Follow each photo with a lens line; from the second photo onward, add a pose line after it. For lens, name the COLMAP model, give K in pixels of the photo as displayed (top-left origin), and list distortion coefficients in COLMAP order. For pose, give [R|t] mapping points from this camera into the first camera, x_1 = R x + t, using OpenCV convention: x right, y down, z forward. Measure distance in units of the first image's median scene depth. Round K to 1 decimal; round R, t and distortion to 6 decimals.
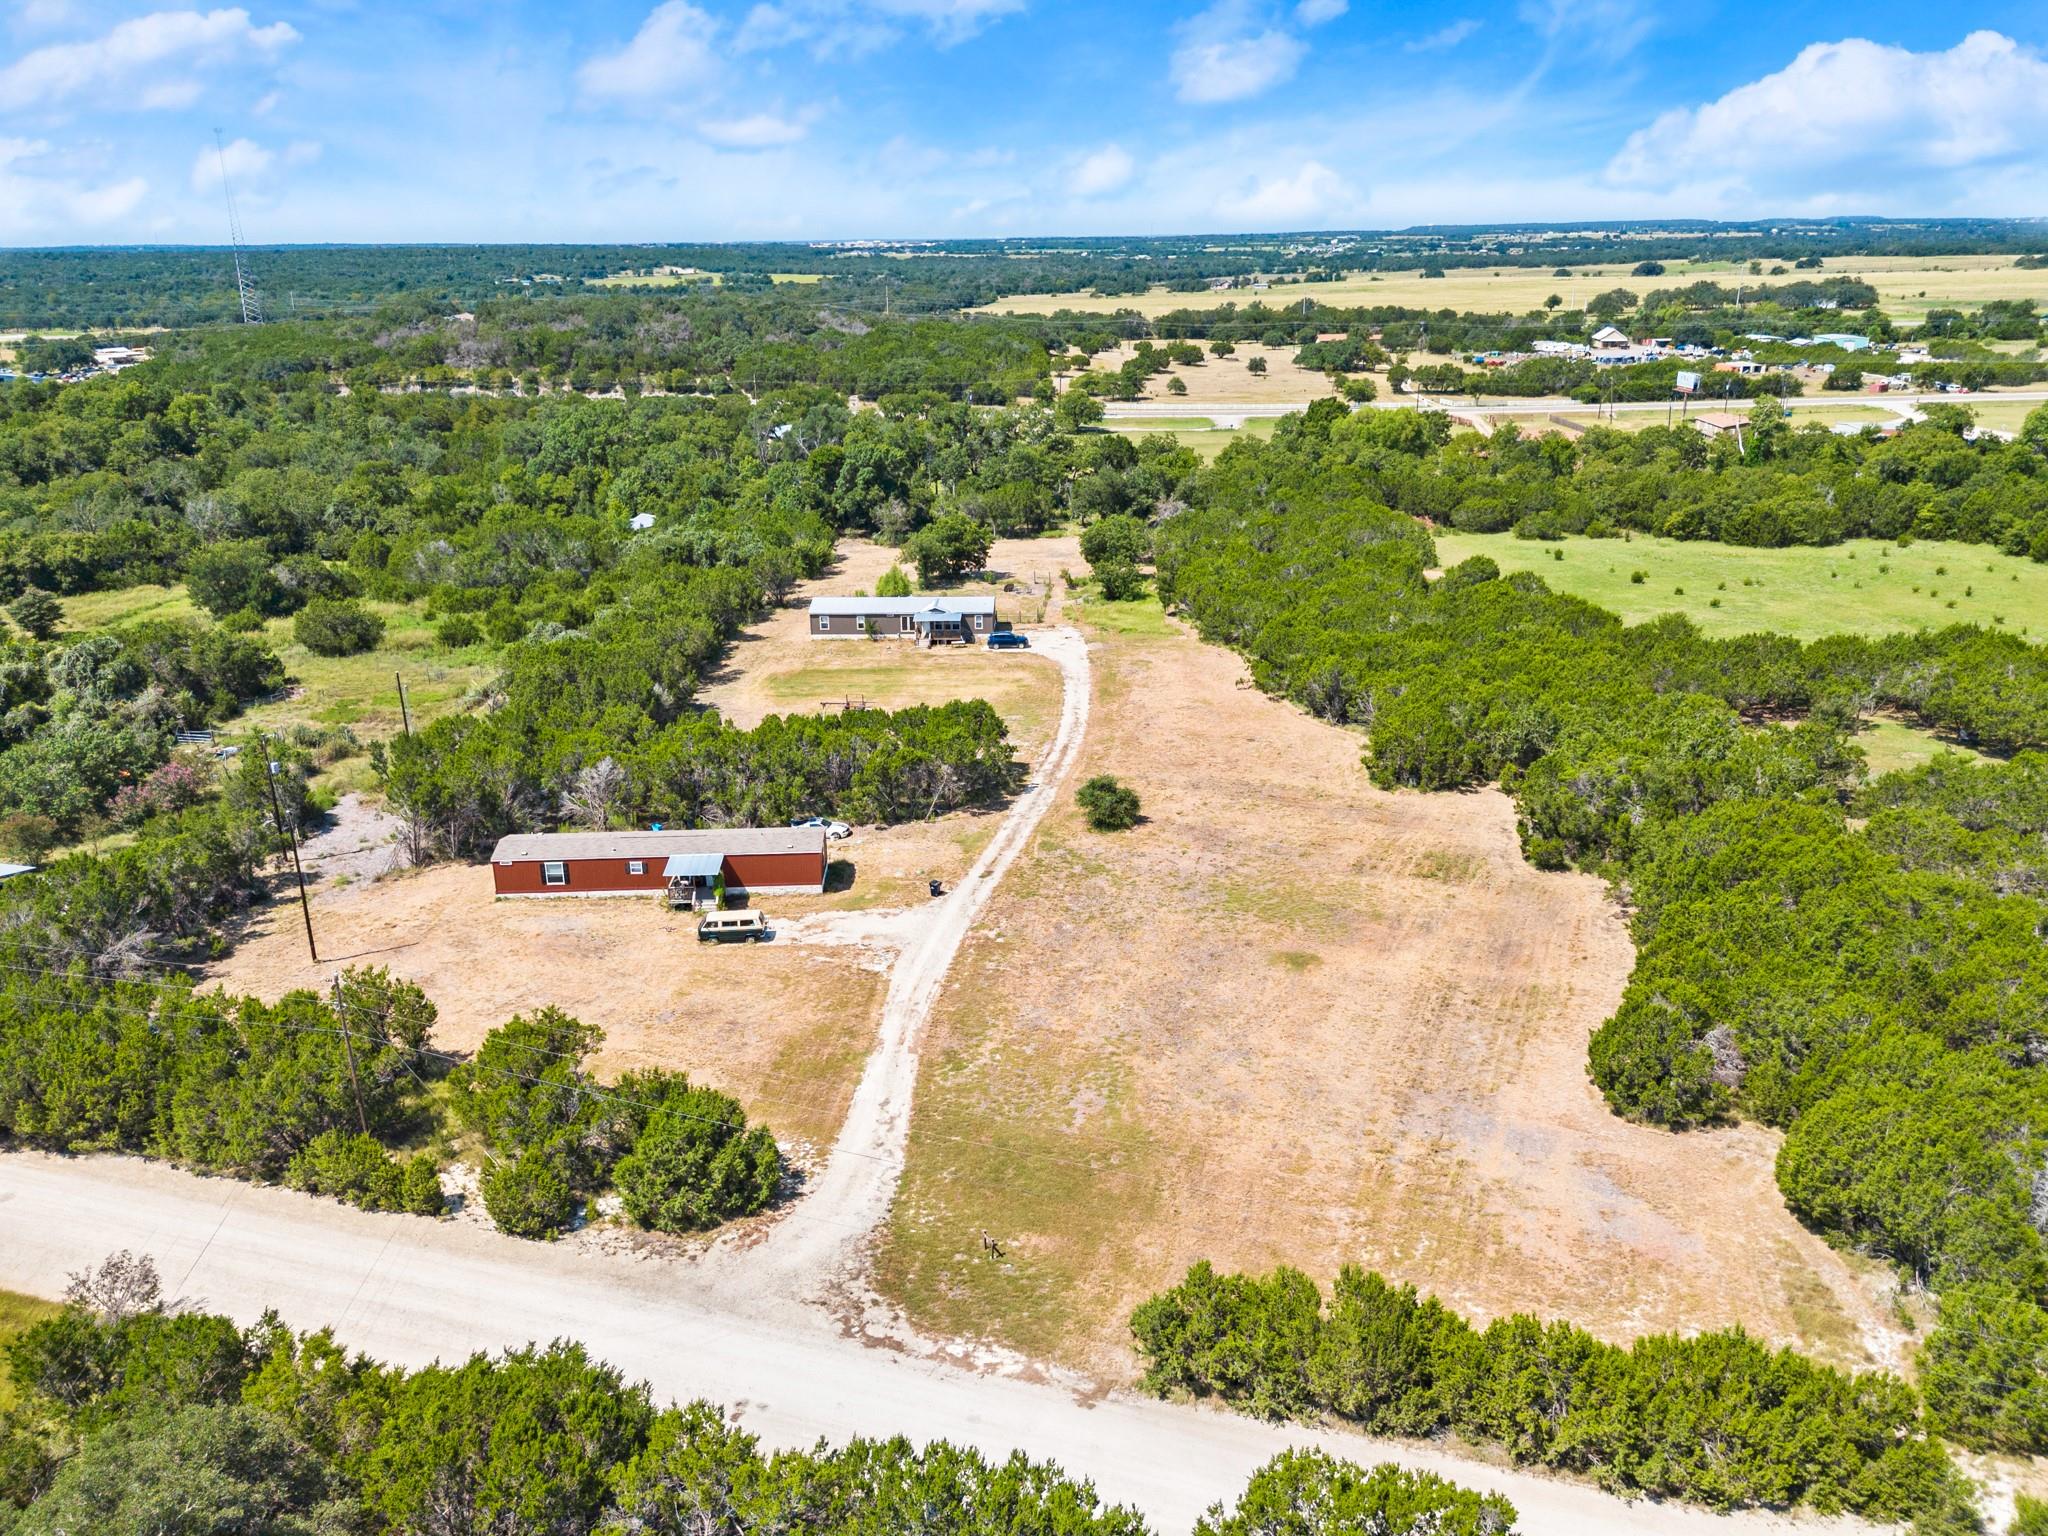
lens RADIAL K [[1507.9, 0, 1022.8], [0, 1507.9, 767.8], [0, 0, 1]] dist [0.071624, -0.069666]
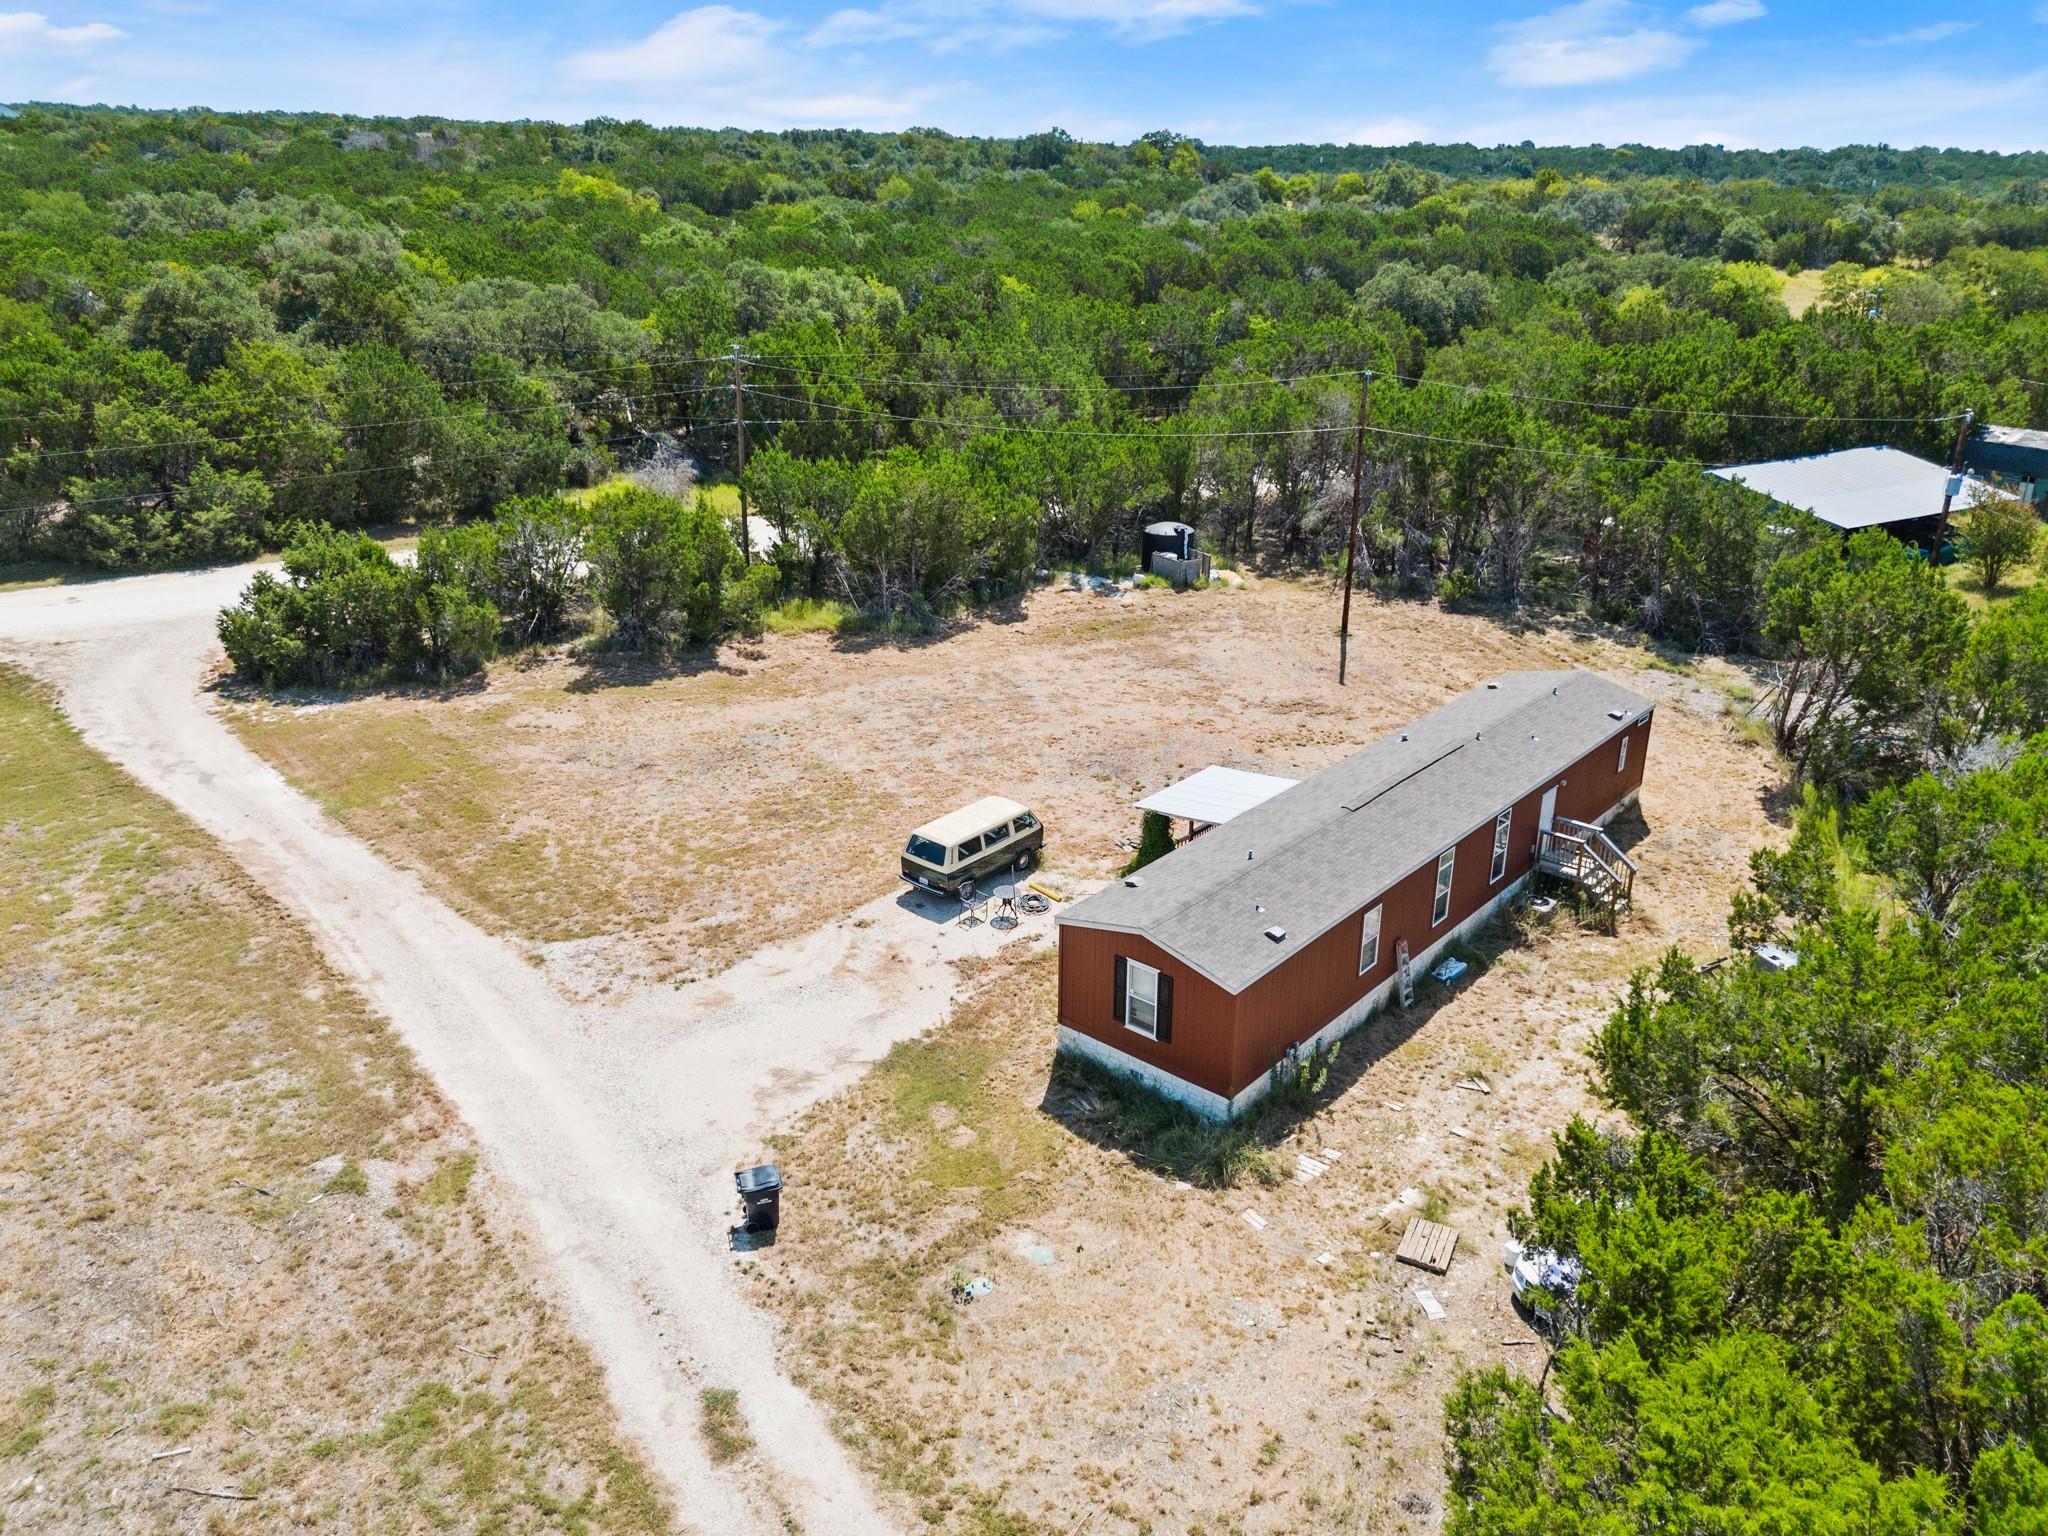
lens RADIAL K [[1507.9, 0, 1022.8], [0, 1507.9, 767.8], [0, 0, 1]] dist [0.071624, -0.069666]
pose [[-0.678853, 0.280339, -0.678653, 0.051182], [-0.236219, 0.791738, 0.563340, -0.102000], [0.695241, 0.542735, -0.471252, 0.816169]]
